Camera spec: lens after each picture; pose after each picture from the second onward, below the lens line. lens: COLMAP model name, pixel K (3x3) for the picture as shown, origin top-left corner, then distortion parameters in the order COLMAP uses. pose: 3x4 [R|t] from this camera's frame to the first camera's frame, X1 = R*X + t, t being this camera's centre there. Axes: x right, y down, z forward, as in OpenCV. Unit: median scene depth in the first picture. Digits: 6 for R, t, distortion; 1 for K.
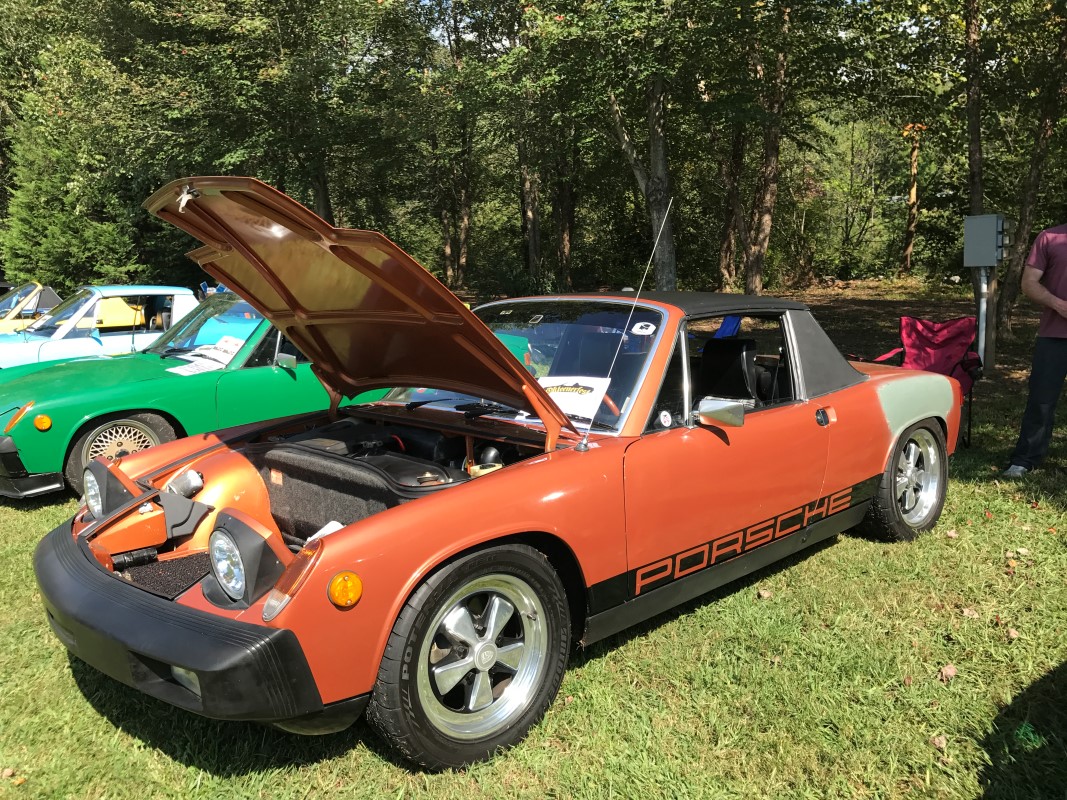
lens RADIAL K [[872.2, 0, 528.0], [0, 872.2, 404.3], [0, 0, 1]] dist [0.015040, 0.005739]
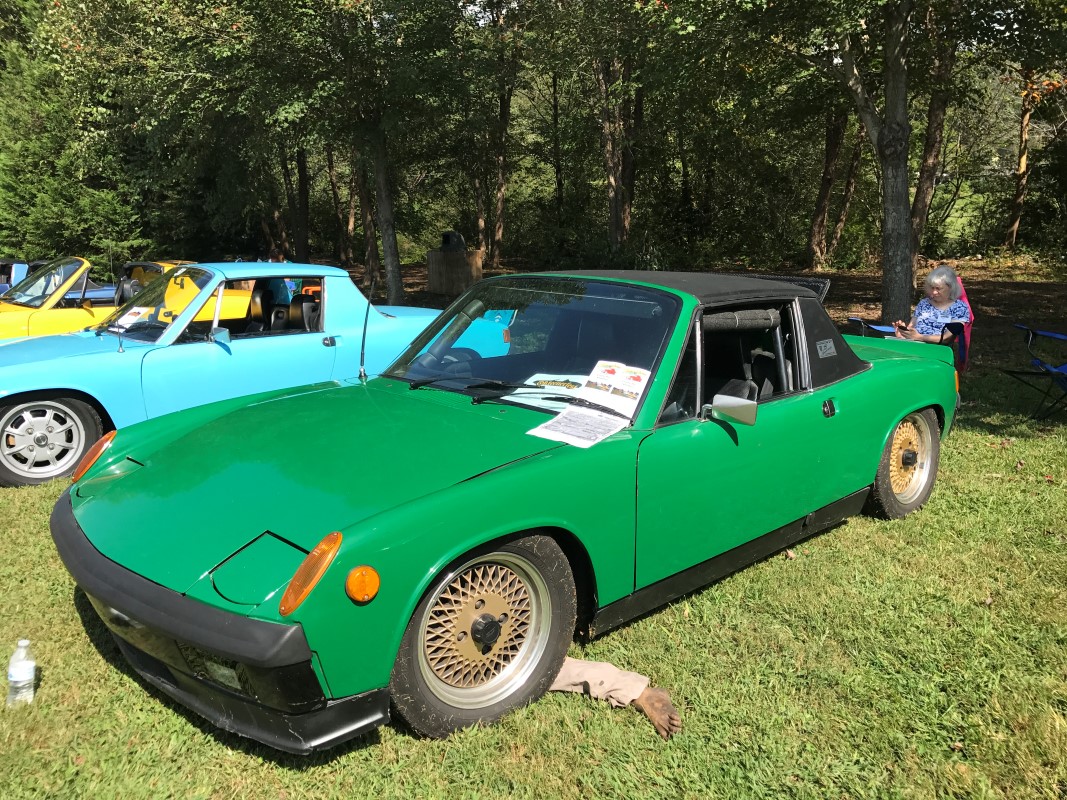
lens RADIAL K [[837.6, 0, 528.1], [0, 837.6, 399.8], [0, 0, 1]] dist [0.010778, 0.004005]
pose [[0.998234, -0.006025, 0.059097, -0.108922], [0.004480, 0.999645, 0.026251, -0.017542], [-0.059234, -0.025940, 0.997907, 0.129228]]
